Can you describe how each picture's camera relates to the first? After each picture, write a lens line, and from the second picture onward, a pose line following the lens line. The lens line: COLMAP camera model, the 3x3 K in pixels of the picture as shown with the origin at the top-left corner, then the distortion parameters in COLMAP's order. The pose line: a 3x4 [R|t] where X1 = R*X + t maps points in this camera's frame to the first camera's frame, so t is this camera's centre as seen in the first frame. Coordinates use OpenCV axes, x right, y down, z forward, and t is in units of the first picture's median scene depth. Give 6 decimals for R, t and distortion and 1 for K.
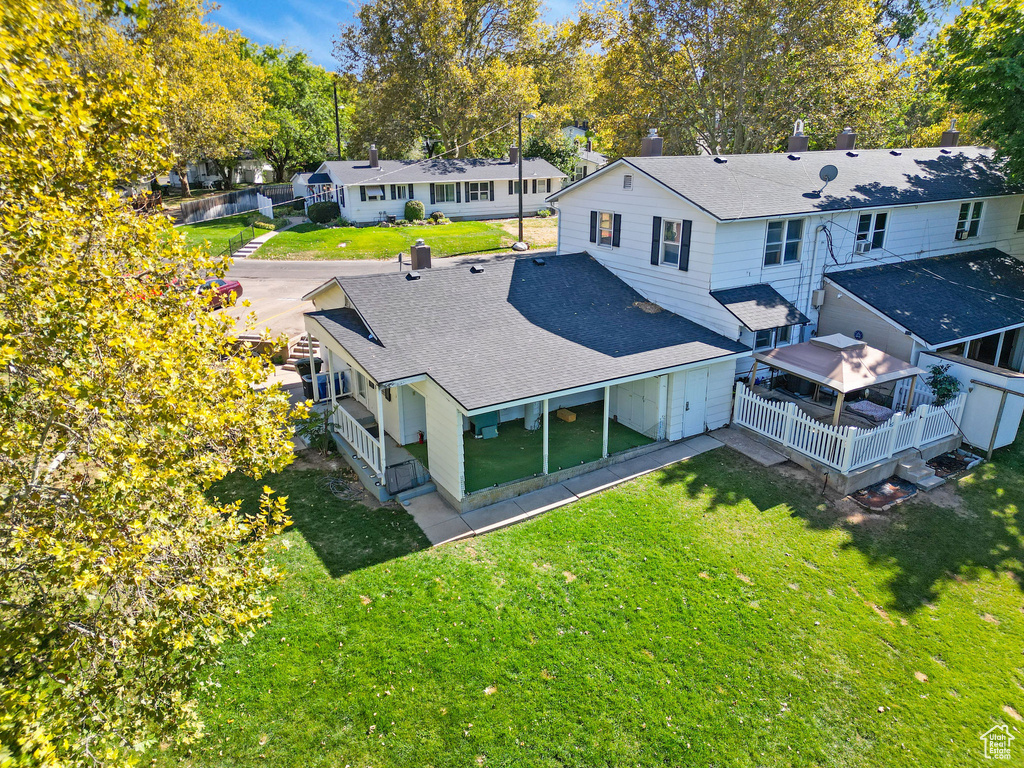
lens RADIAL K [[715.1, 0, 512.0], [0, 715.1, 384.0], [0, 0, 1]] dist [0.080246, -0.073866]
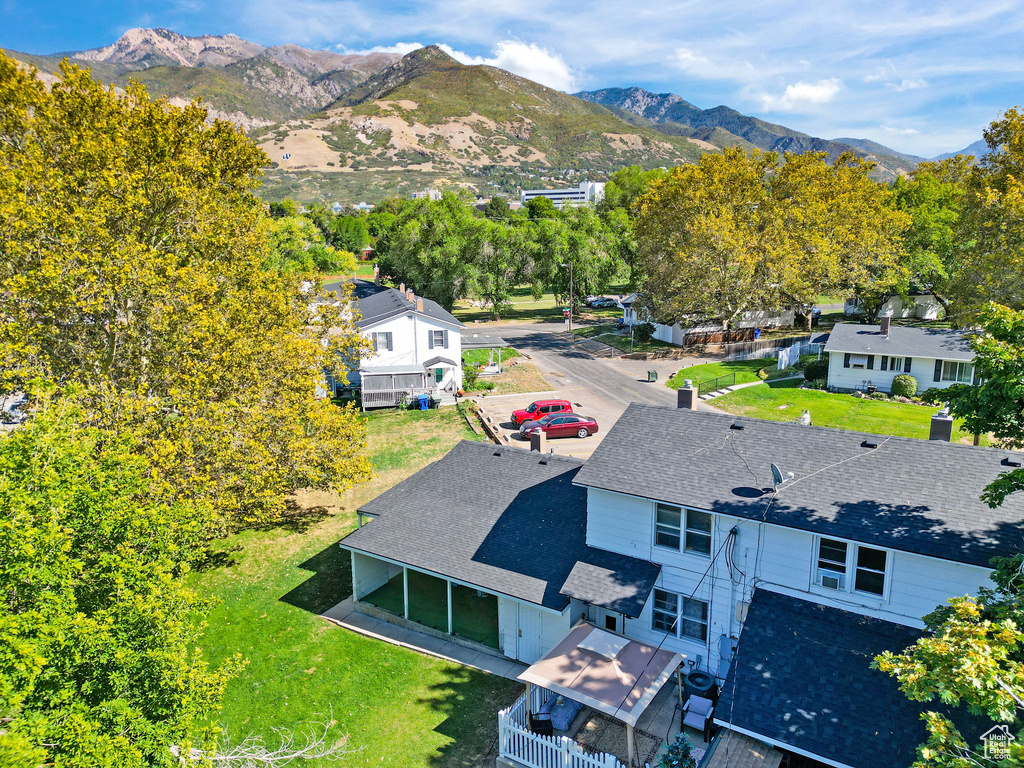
lens RADIAL K [[715.1, 0, 512.0], [0, 715.1, 384.0], [0, 0, 1]] dist [0.080246, -0.073866]
pose [[0.456222, 0.181274, -0.871207, 1.075063], [-0.281183, 0.958237, 0.052137, -0.370315], [0.844274, 0.221183, 0.488140, 0.323443]]
